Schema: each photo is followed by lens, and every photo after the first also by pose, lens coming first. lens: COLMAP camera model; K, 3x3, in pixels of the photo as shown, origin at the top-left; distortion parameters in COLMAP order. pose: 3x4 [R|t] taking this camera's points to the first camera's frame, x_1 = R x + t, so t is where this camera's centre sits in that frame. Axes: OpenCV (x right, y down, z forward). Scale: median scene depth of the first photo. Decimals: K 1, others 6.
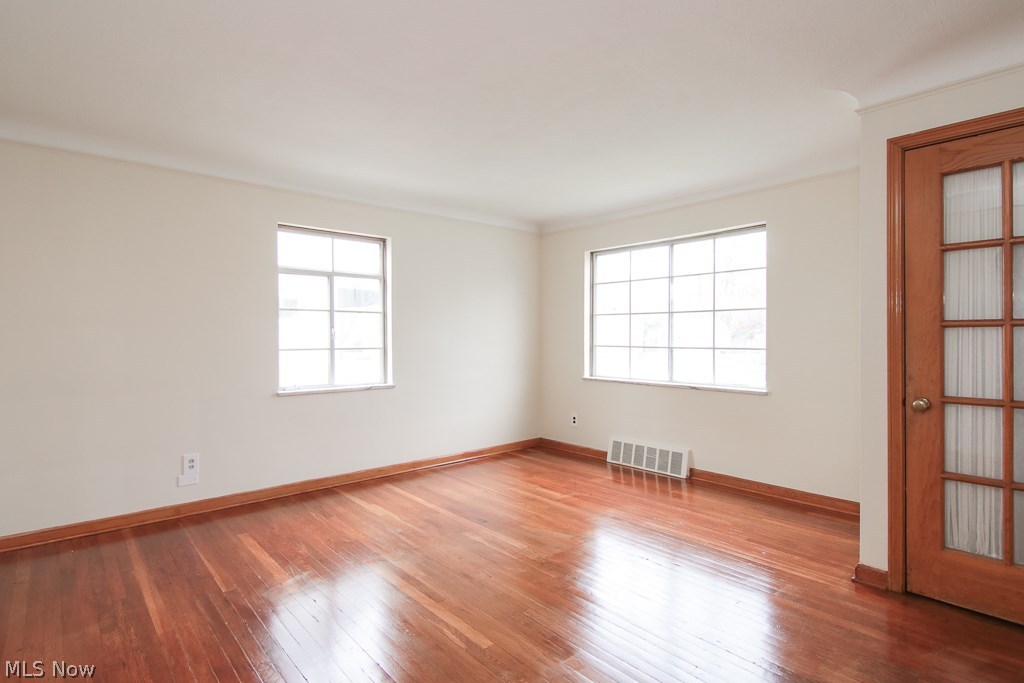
lens RADIAL K [[523.1, 0, 511.3], [0, 523.1, 338.1], [0, 0, 1]] dist [0.001150, -0.002137]
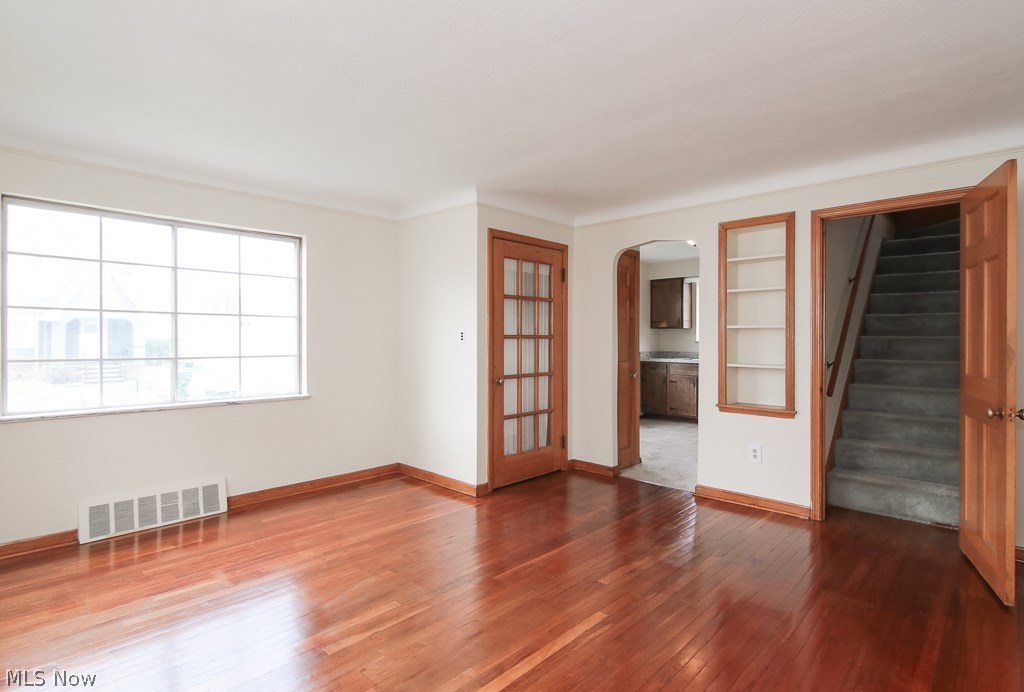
lens RADIAL K [[523.1, 0, 510.3], [0, 523.1, 341.4], [0, 0, 1]] dist [0.001150, -0.002137]
pose [[-0.093619, -0.001315, 0.995607, -0.538439], [0.002964, 0.999994, 0.001599, -0.007097], [-0.995604, 0.003101, -0.093615, 0.600726]]
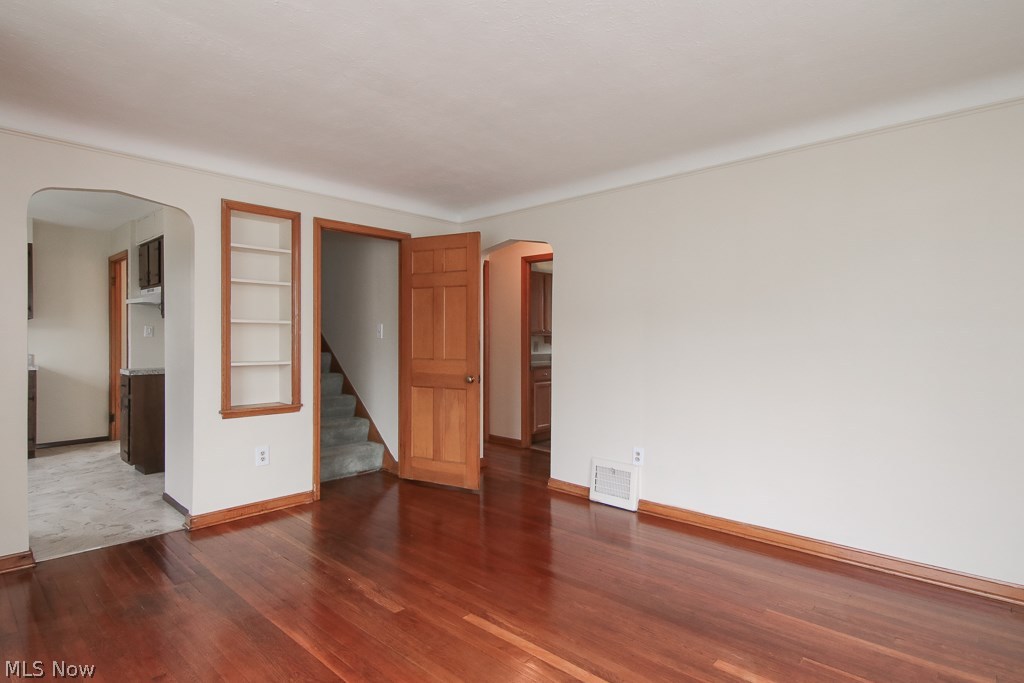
lens RADIAL K [[523.1, 0, 510.2], [0, 523.1, 343.1], [0, 0, 1]] dist [0.001150, -0.002137]
pose [[-0.995625, 0.002154, -0.093418, -0.013530], [0.001006, 0.999923, 0.012336, -0.005160], [0.093437, 0.012188, -0.995551, 0.972715]]
